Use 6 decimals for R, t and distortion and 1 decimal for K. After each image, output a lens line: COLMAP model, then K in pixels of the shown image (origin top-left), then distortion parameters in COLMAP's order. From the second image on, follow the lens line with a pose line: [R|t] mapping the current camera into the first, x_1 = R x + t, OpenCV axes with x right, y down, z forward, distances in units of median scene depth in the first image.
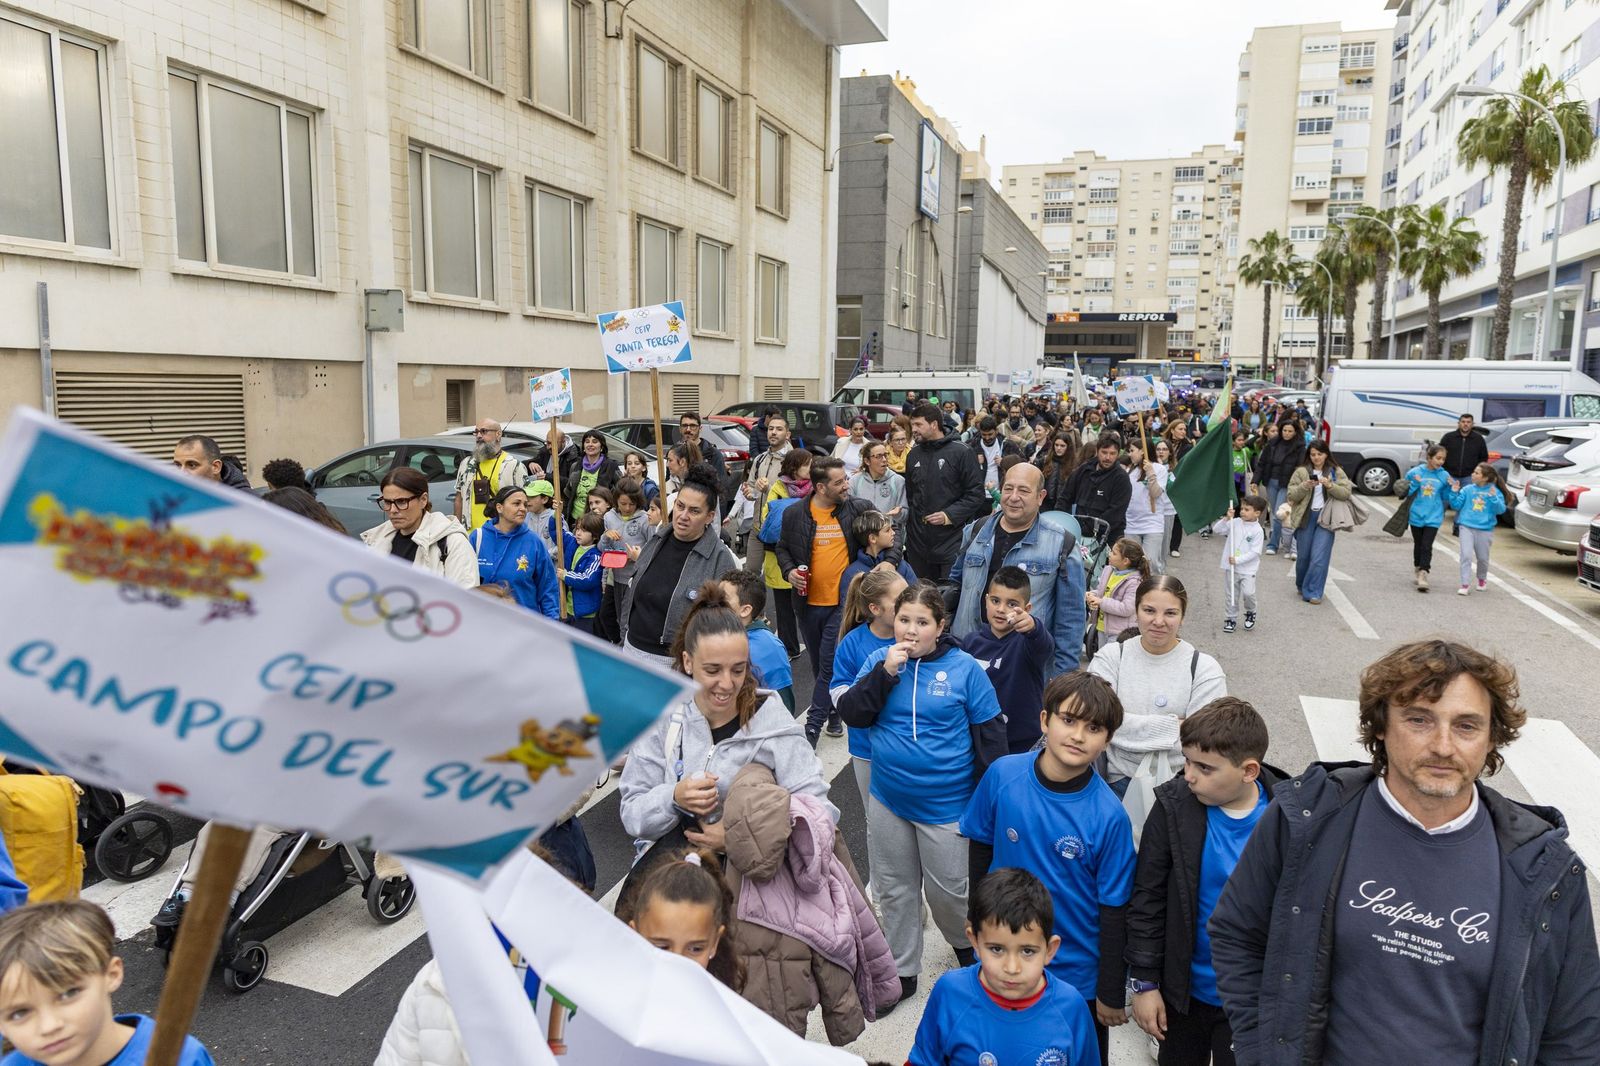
lens RADIAL K [[1065.4, 0, 791.5], [0, 1065.4, 528.9], [0, 0, 1]] dist [0.000290, -0.003124]
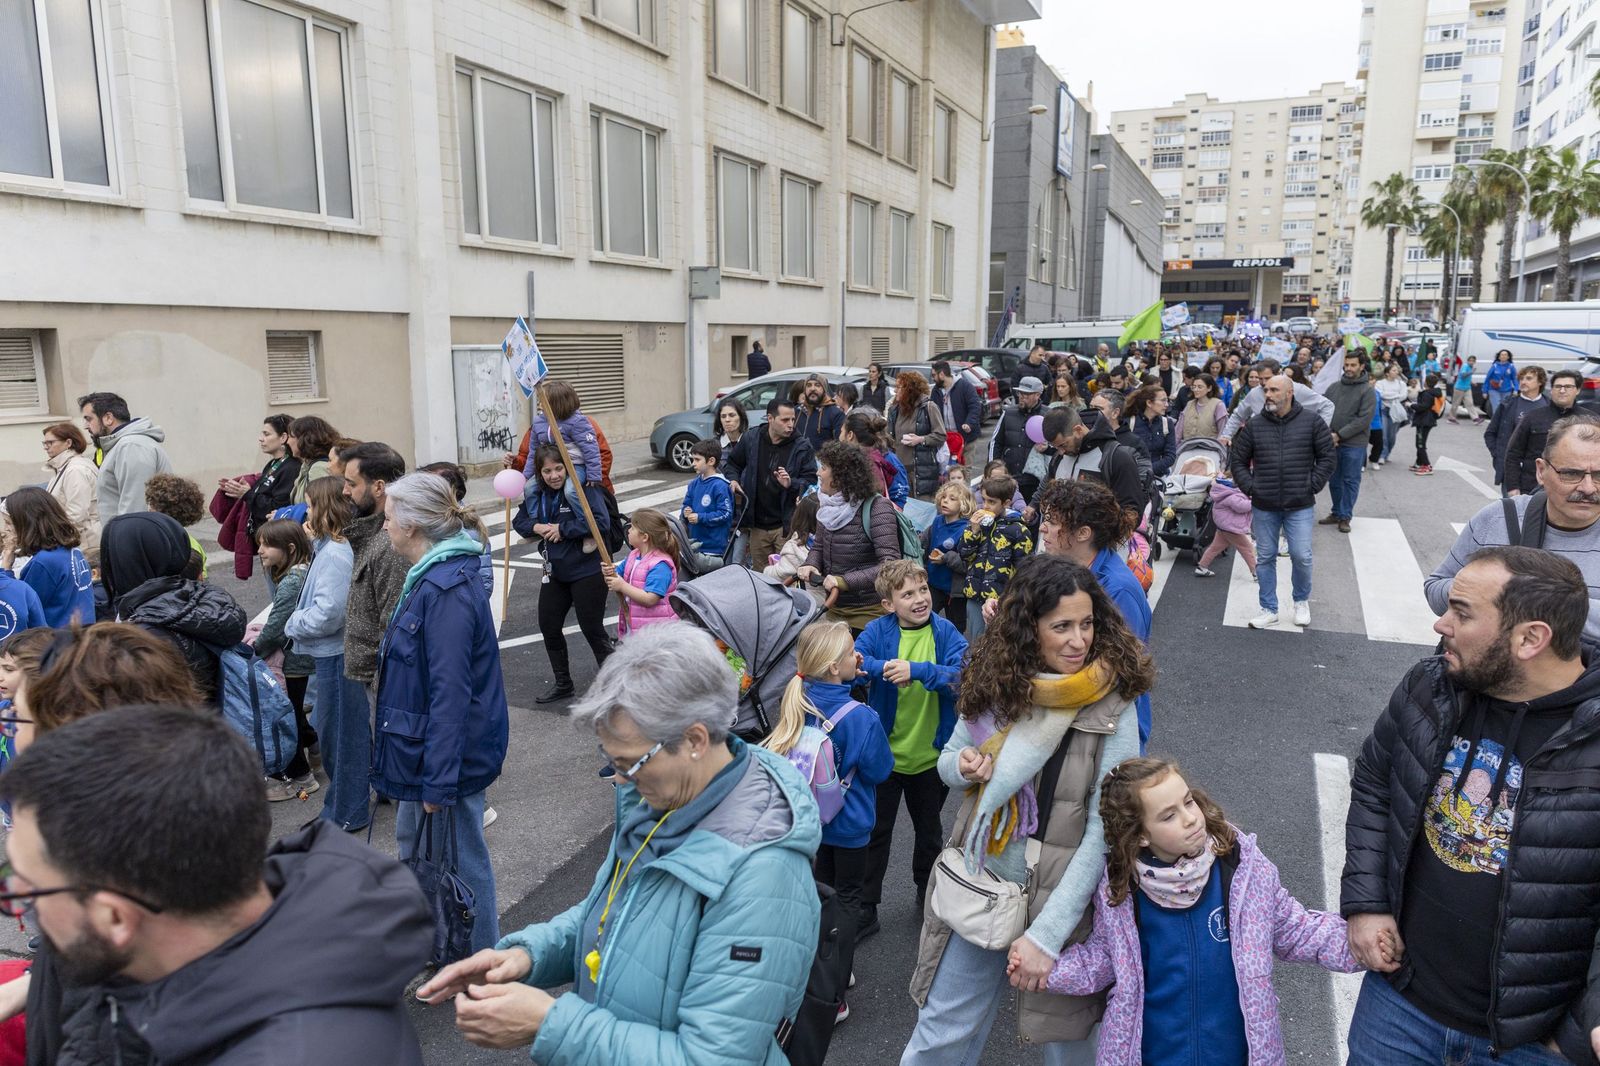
lens RADIAL K [[1065.4, 0, 791.5], [0, 1065.4, 528.9], [0, 0, 1]] dist [0.000290, -0.003124]
pose [[0.996351, -0.004974, -0.085202, -0.051456], [0.008466, 0.999137, 0.040668, 0.013477], [0.084926, -0.041241, 0.995533, -0.092833]]
